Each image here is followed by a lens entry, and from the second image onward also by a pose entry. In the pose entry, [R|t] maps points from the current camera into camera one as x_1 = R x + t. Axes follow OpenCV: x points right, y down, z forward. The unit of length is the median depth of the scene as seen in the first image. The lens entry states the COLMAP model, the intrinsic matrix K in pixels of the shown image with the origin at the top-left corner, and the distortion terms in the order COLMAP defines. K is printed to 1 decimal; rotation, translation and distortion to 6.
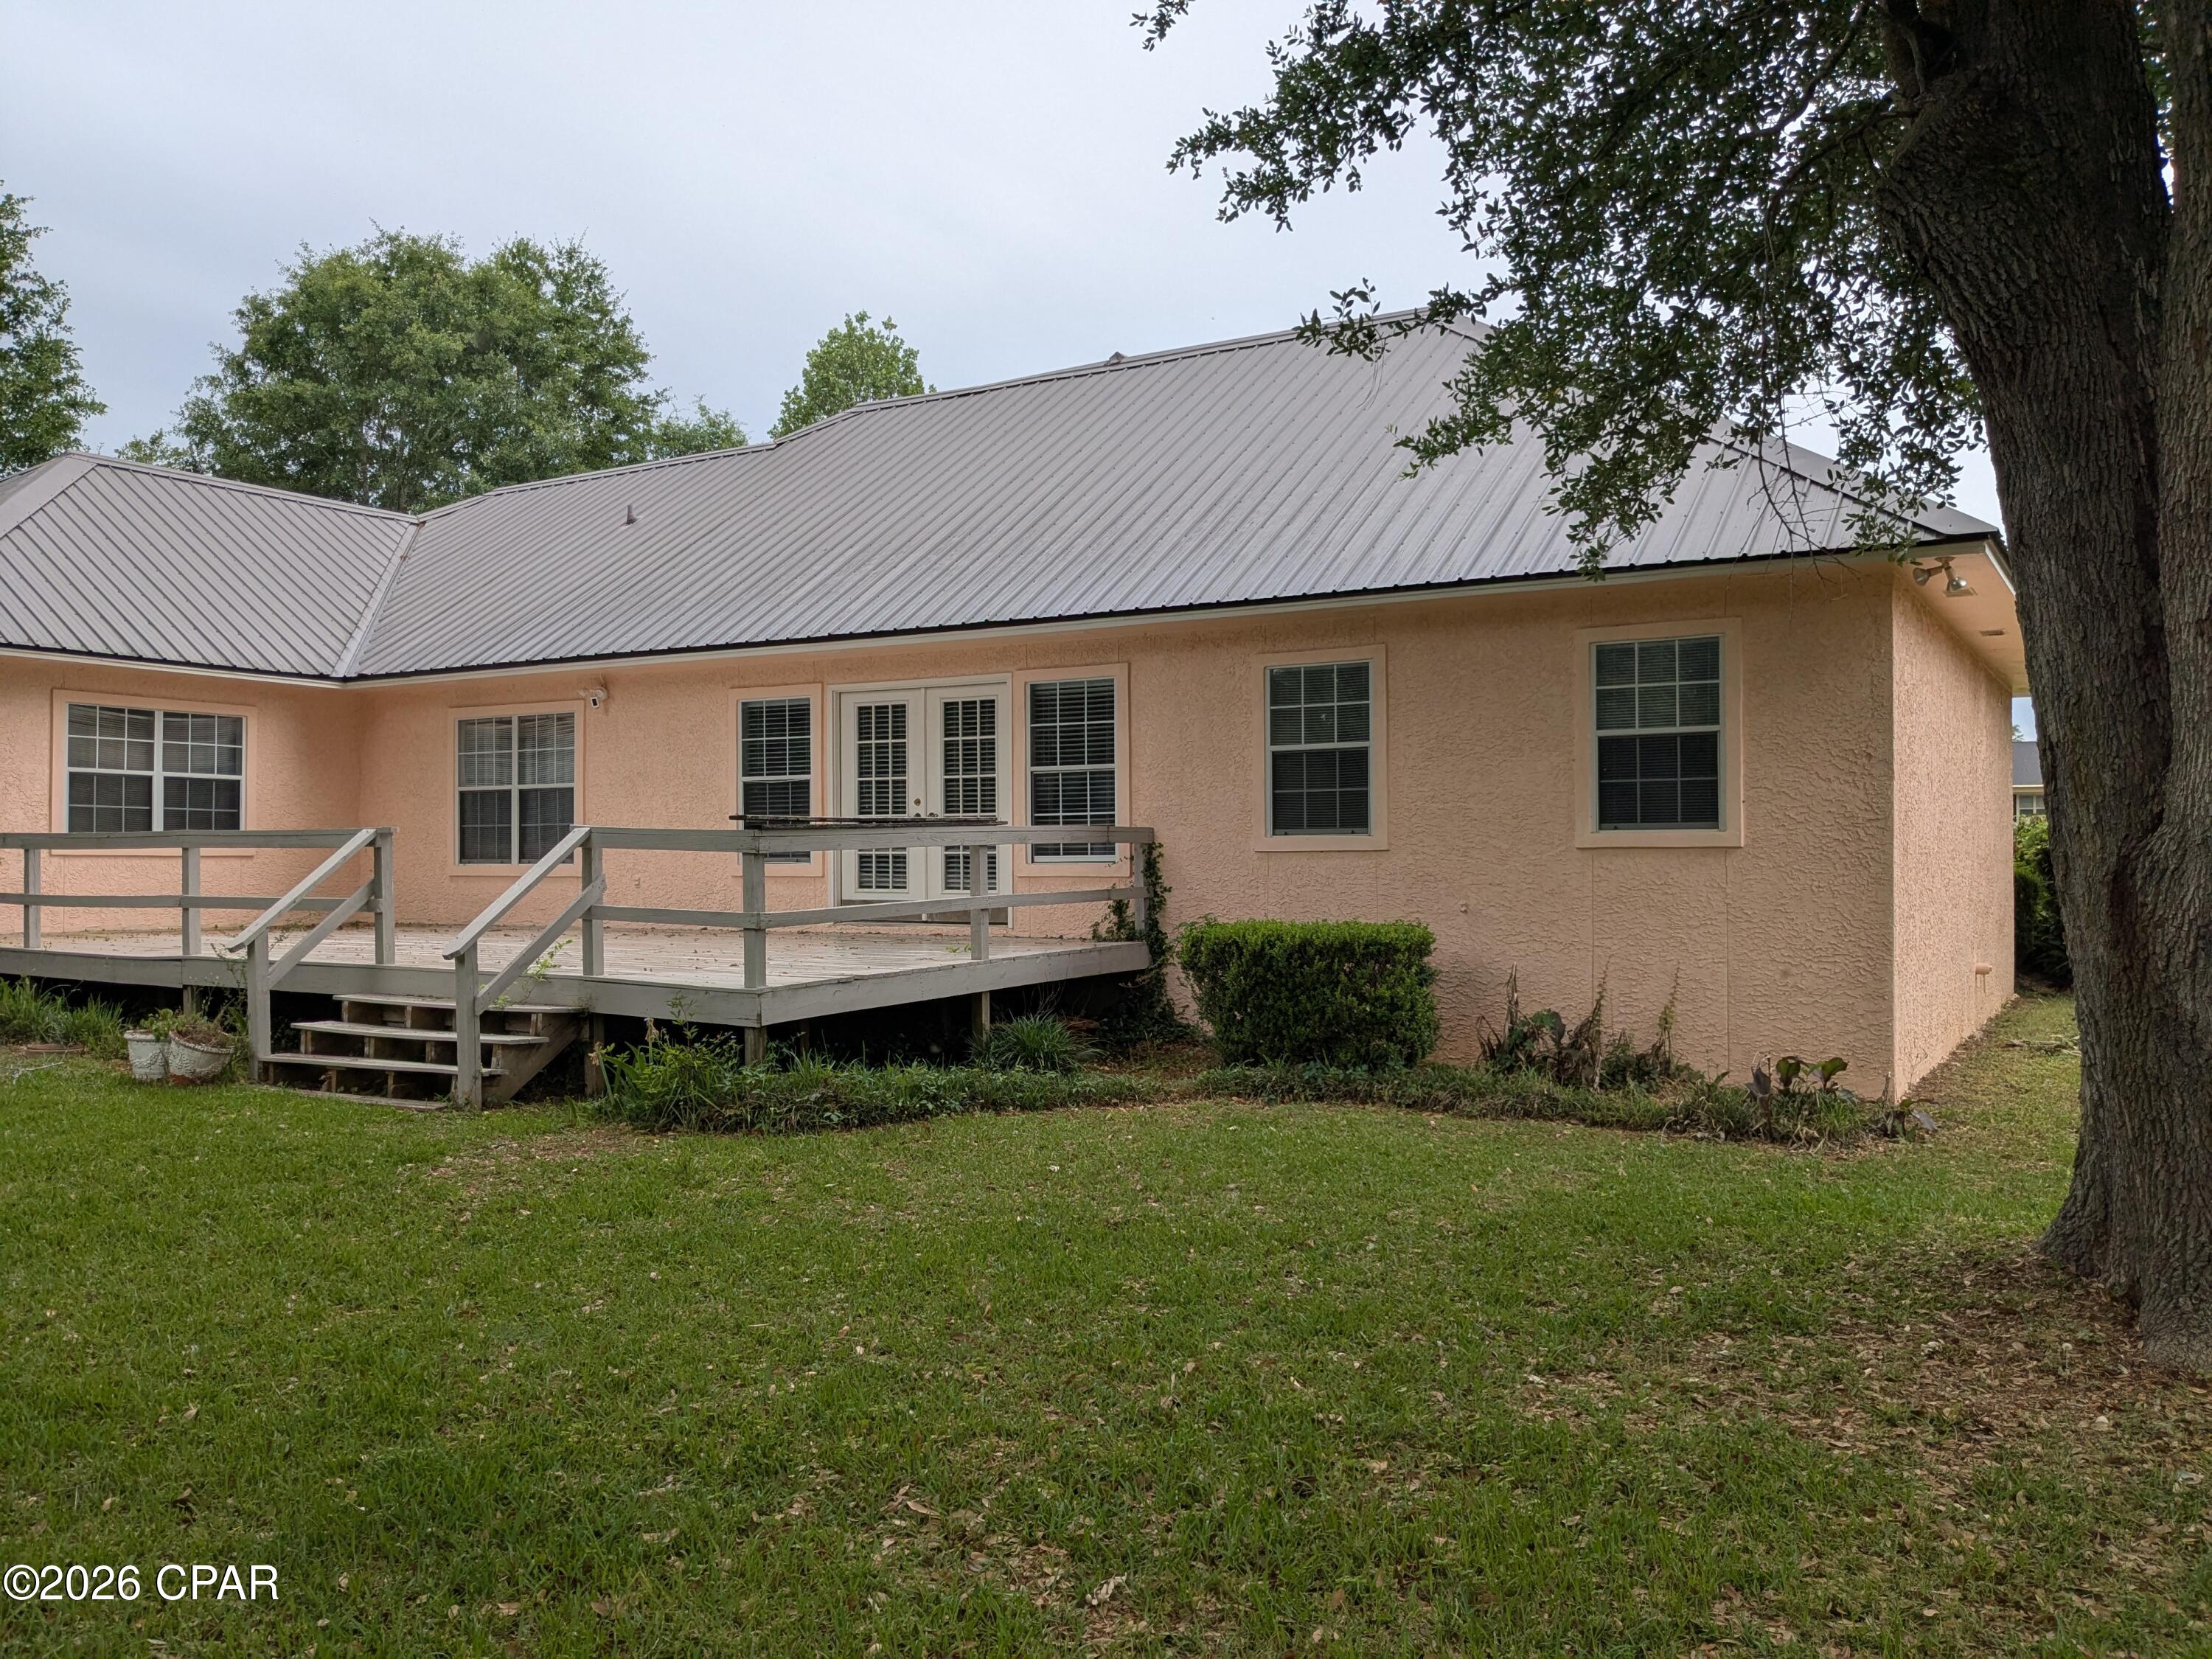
lens RADIAL K [[1773.0, 0, 1106.0], [0, 1773.0, 829.5], [0, 0, 1]] dist [-0.004374, -0.001283]
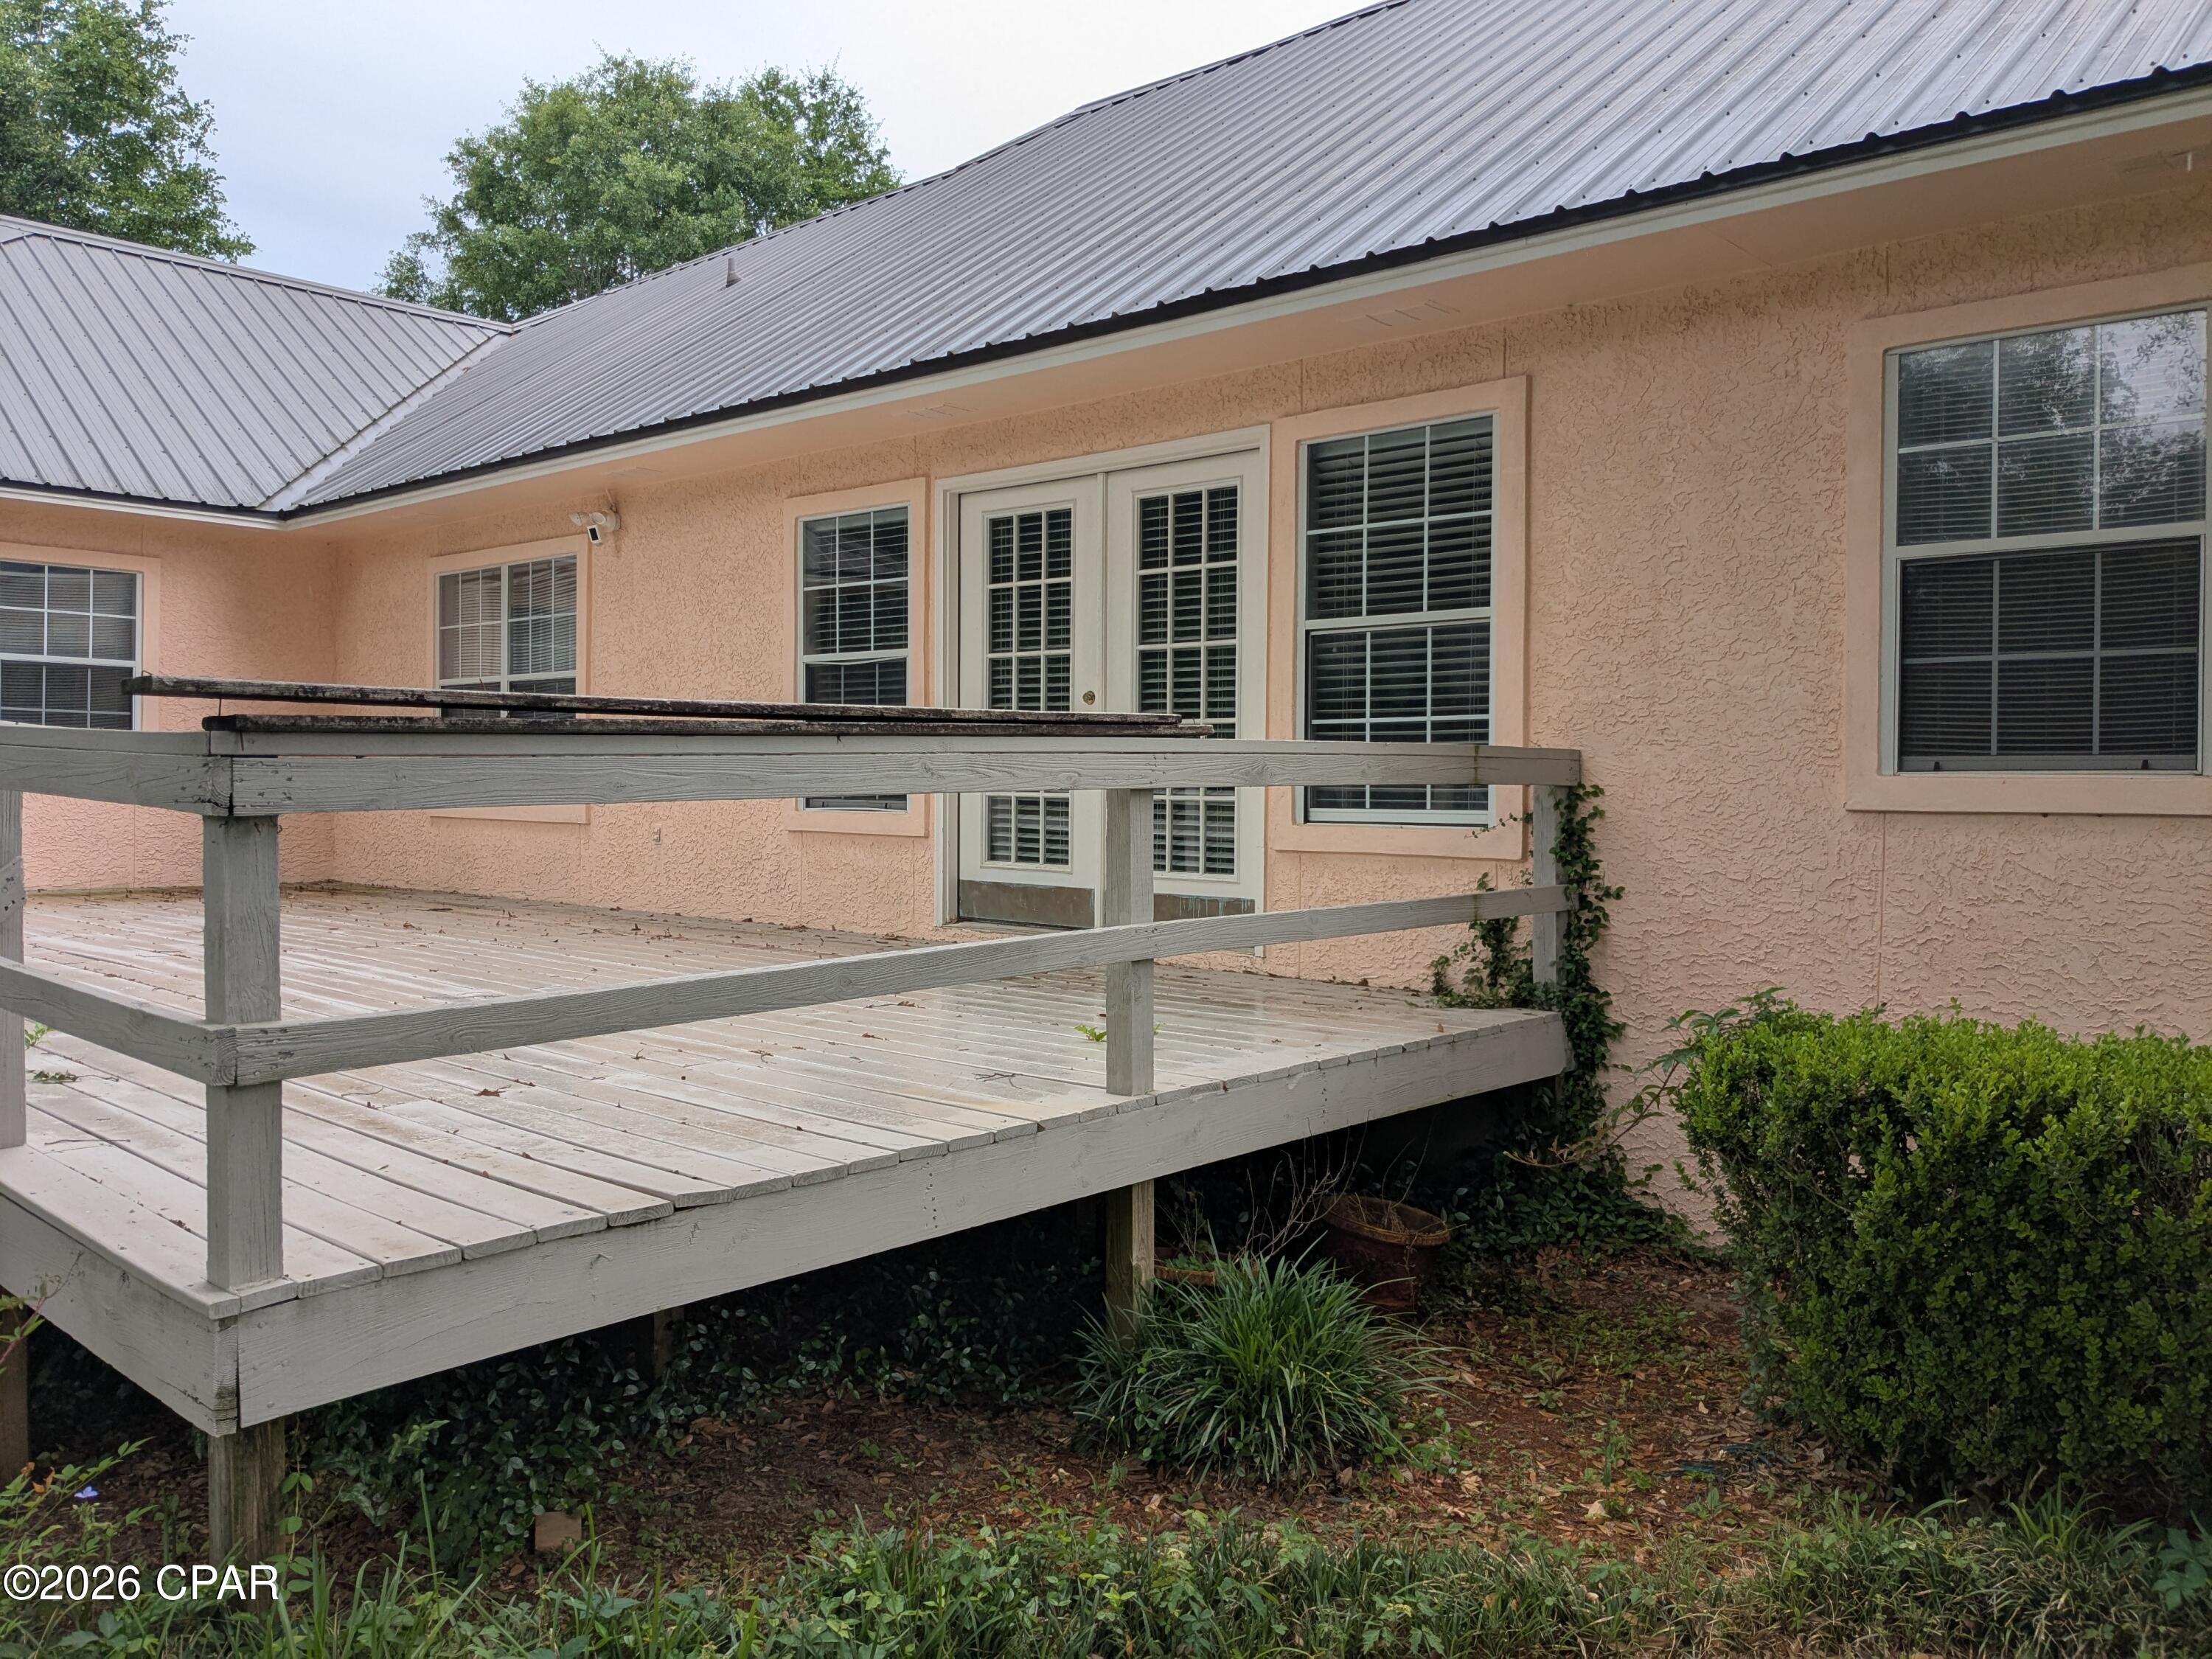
lens RADIAL K [[1722.1, 0, 1102.5], [0, 1722.1, 800.9], [0, 0, 1]] dist [0.080968, -0.177239]
pose [[0.981398, 0.015032, -0.191392, -0.006586], [-0.010081, 0.999590, 0.026817, 0.001117], [0.191717, -0.024389, 0.981147, 0.527131]]
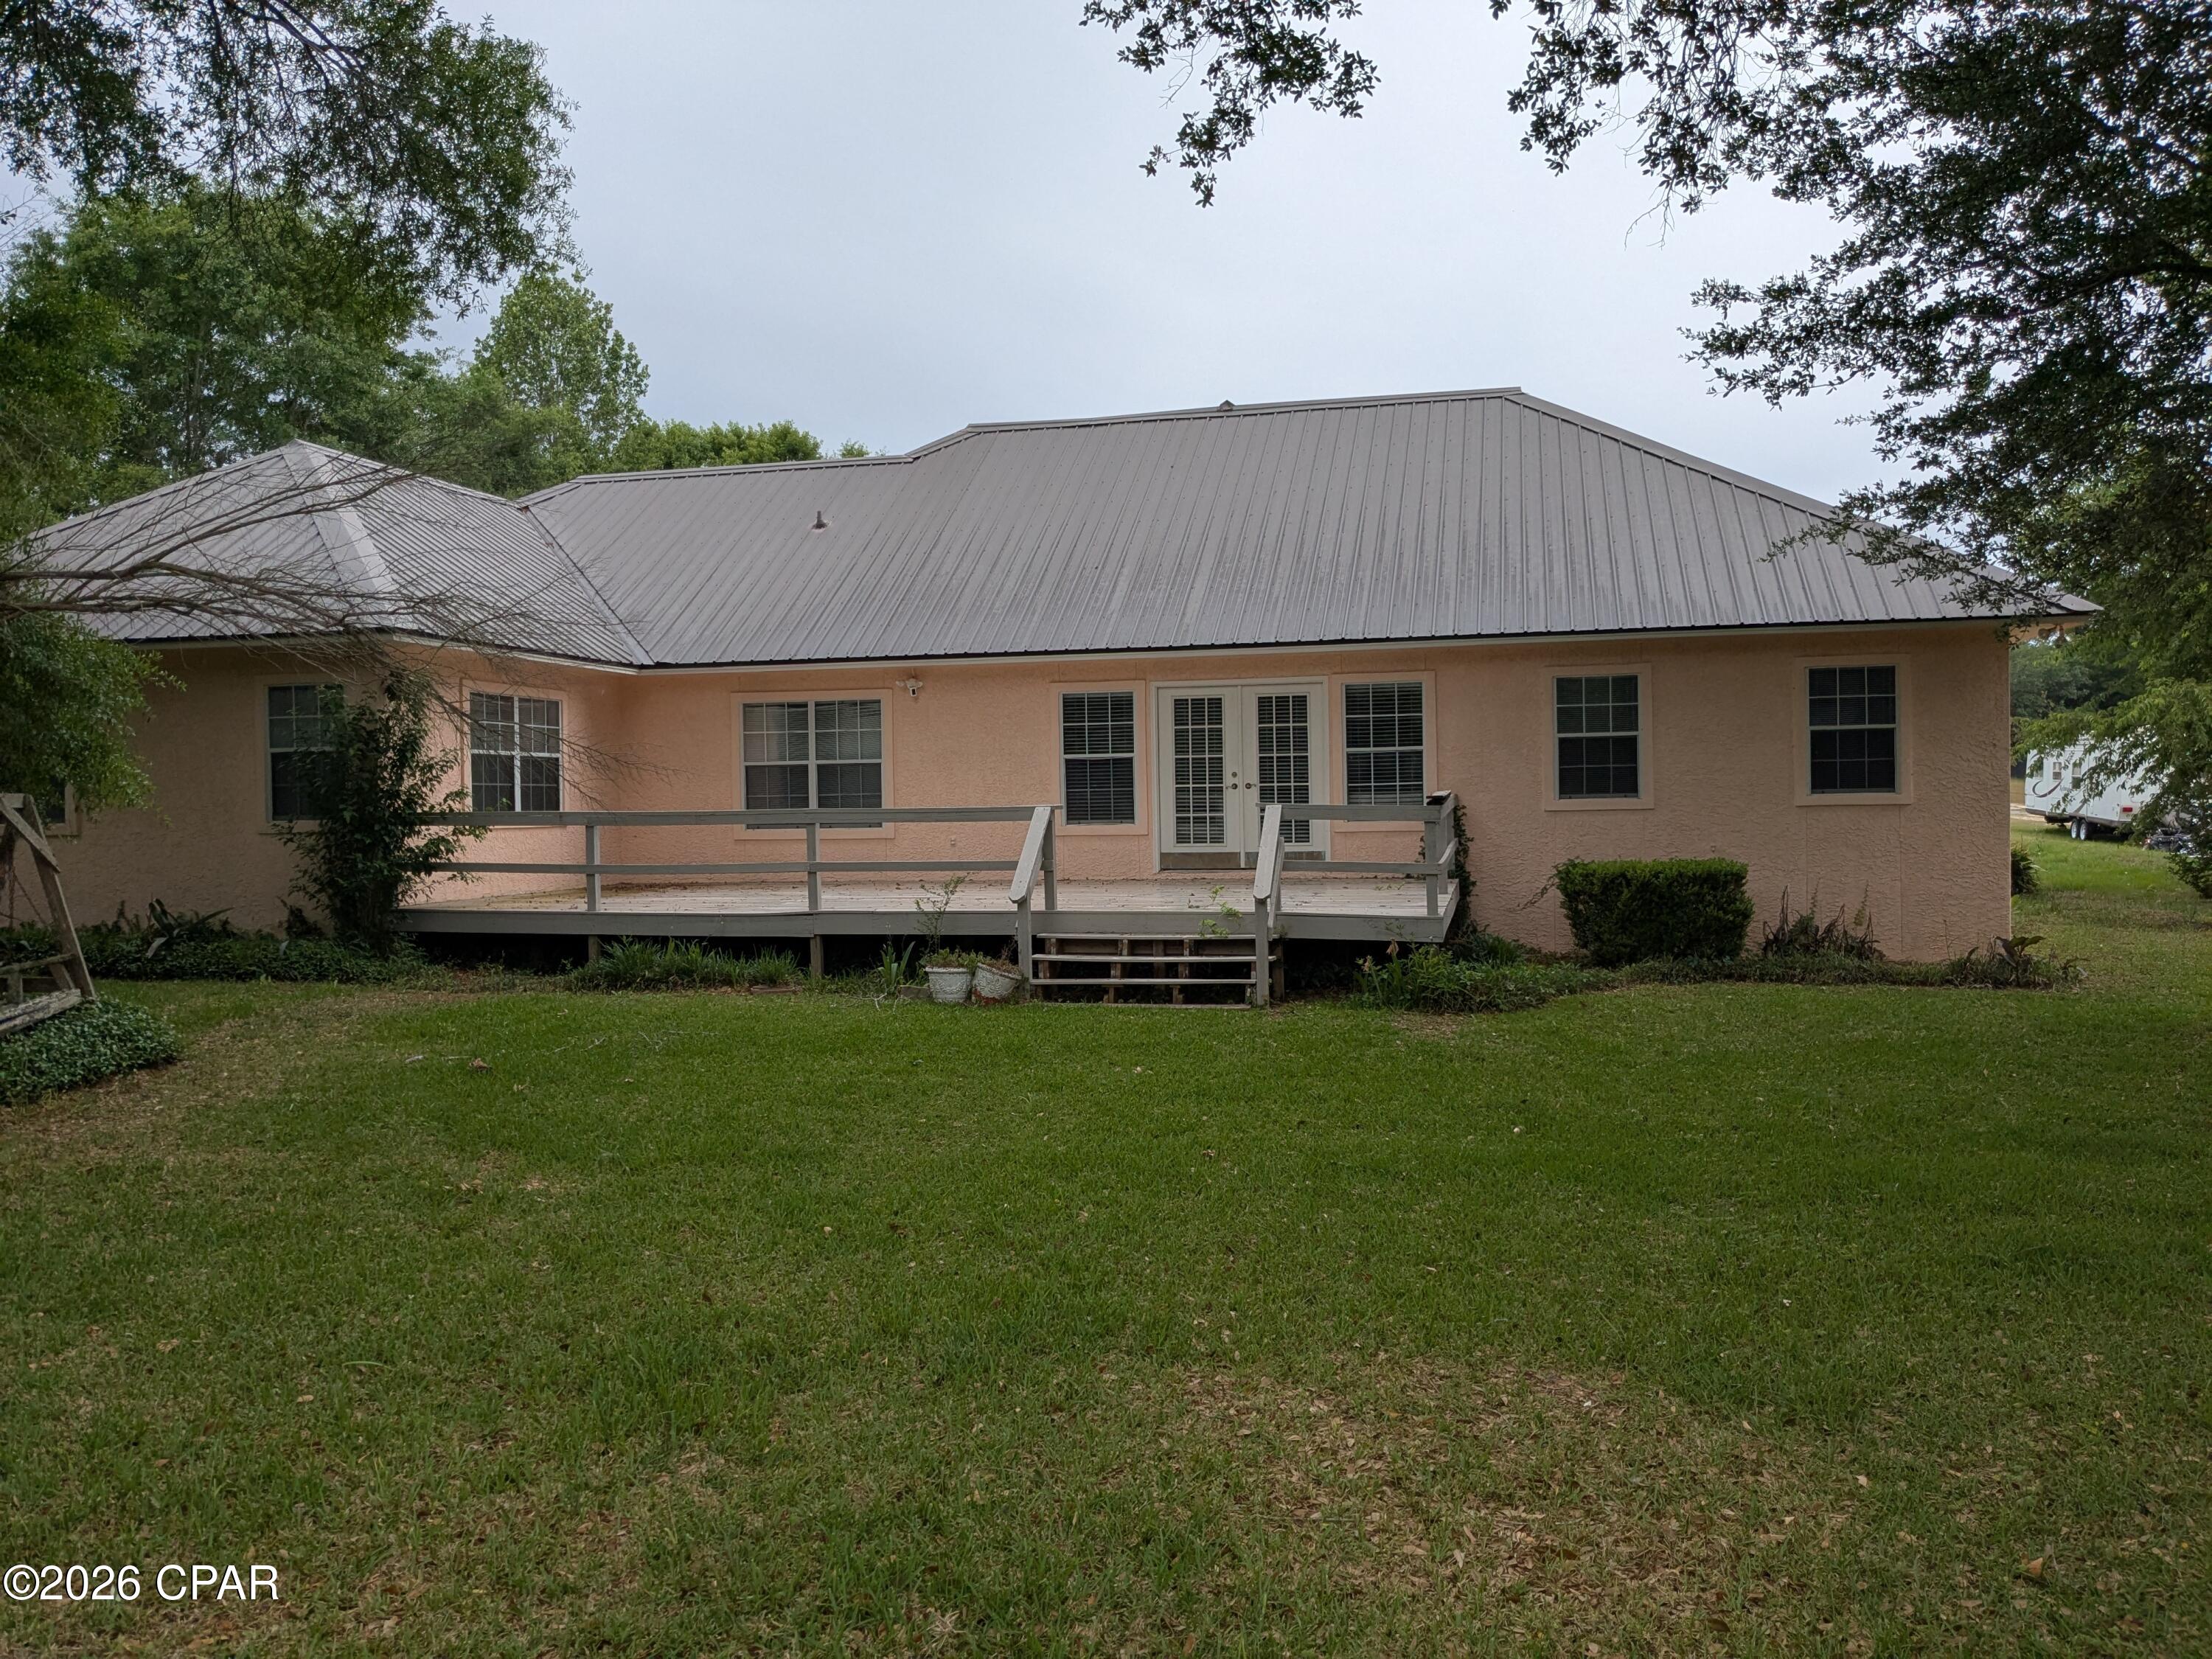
lens RADIAL K [[1722.1, 0, 1102.5], [0, 1722.1, 800.9], [0, 0, 1]] dist [0.080968, -0.177239]
pose [[0.964432, -0.014120, 0.263955, -0.547612], [0.009332, 0.999769, 0.019385, -0.022356], [-0.264168, -0.016233, 0.964340, -0.185021]]
